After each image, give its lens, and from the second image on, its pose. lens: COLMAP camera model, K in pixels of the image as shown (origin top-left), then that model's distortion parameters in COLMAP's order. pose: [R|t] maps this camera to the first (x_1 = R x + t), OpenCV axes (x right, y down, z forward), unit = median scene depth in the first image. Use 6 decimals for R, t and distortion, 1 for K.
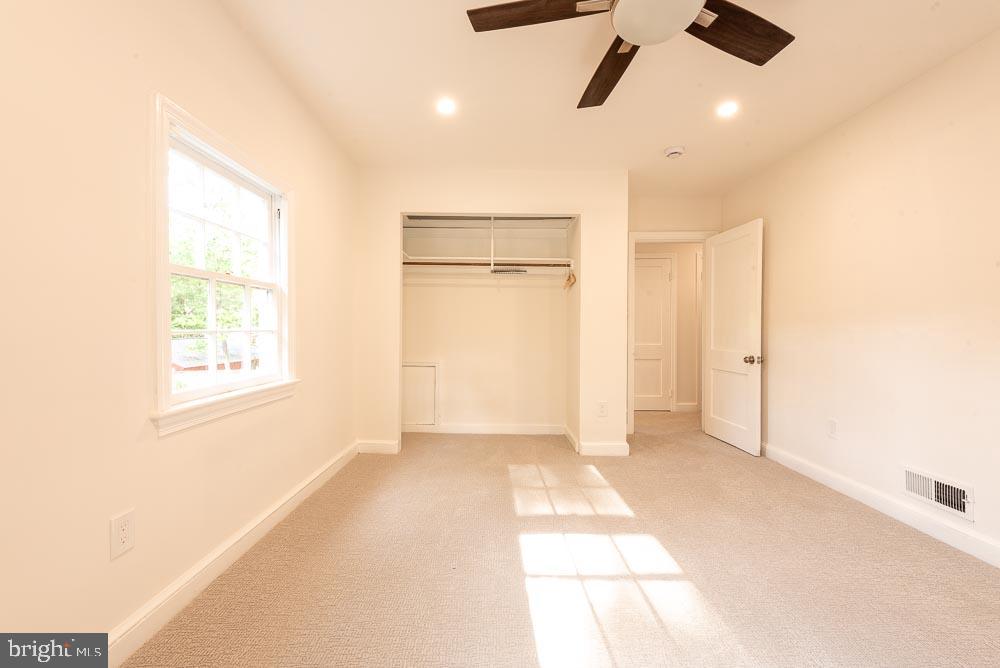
lens RADIAL K [[394.9, 0, 500.0], [0, 394.9, 334.0], [0, 0, 1]] dist [0.017658, -0.000070]
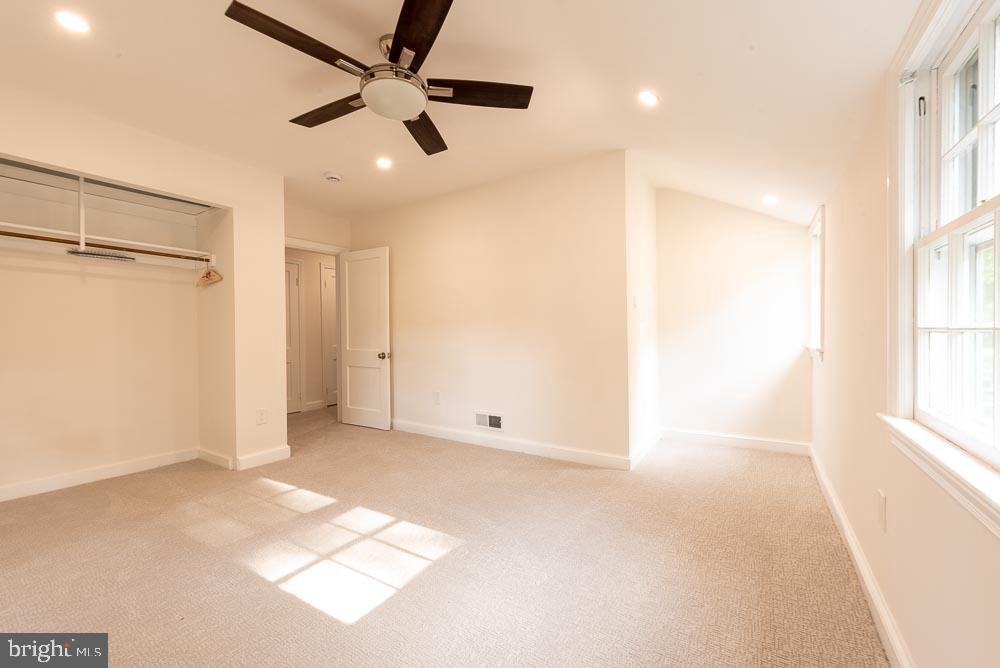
lens RADIAL K [[386.5, 0, 500.0], [0, 386.5, 334.0], [0, 0, 1]] dist [-0.001437, -0.000404]
pose [[0.555569, -0.013077, 0.831368, -0.193930], [0.018112, 0.999829, 0.003623, -0.003488], [-0.831273, 0.013045, 0.555711, -0.003726]]
